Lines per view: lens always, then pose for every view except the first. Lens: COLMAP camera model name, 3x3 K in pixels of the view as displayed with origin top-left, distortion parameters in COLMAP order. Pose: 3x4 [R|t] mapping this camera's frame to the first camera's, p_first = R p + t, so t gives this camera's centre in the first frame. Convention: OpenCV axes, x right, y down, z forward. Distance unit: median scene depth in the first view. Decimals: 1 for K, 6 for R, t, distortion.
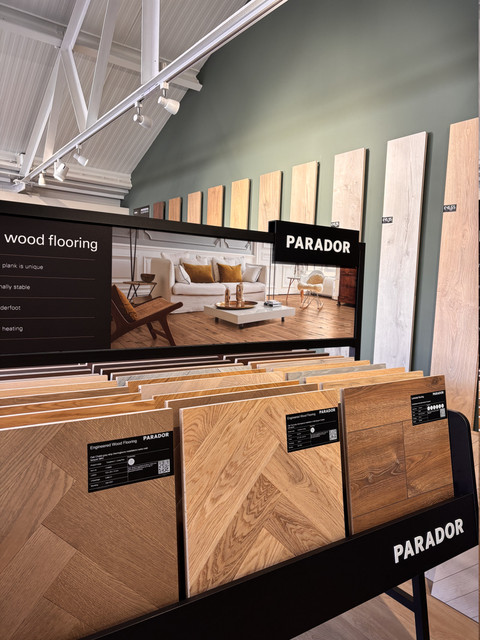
lens RADIAL K [[483.5, 0, 229.2], [0, 483.5, 324.4], [0, 0, 1]] dist [0.038549, -0.041919]
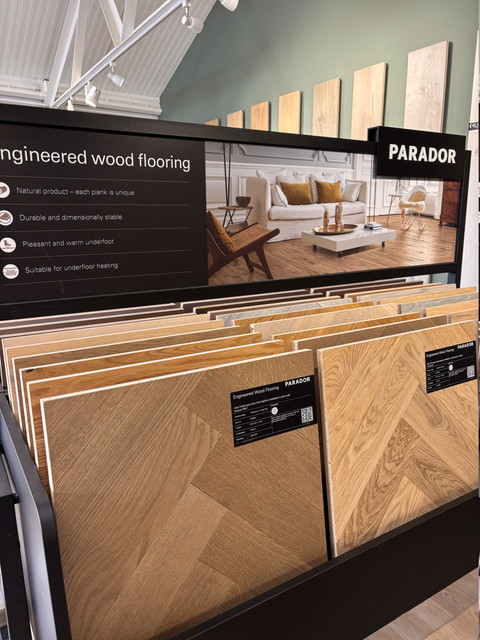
lens RADIAL K [[483.5, 0, 224.3], [0, 483.5, 329.6], [0, 0, 1]] dist [0.038549, -0.041919]
pose [[0.997817, -0.035704, -0.055560, -0.161960], [0.043243, 0.989062, 0.141022, 0.007318], [0.049917, -0.143117, 0.988446, 0.104670]]
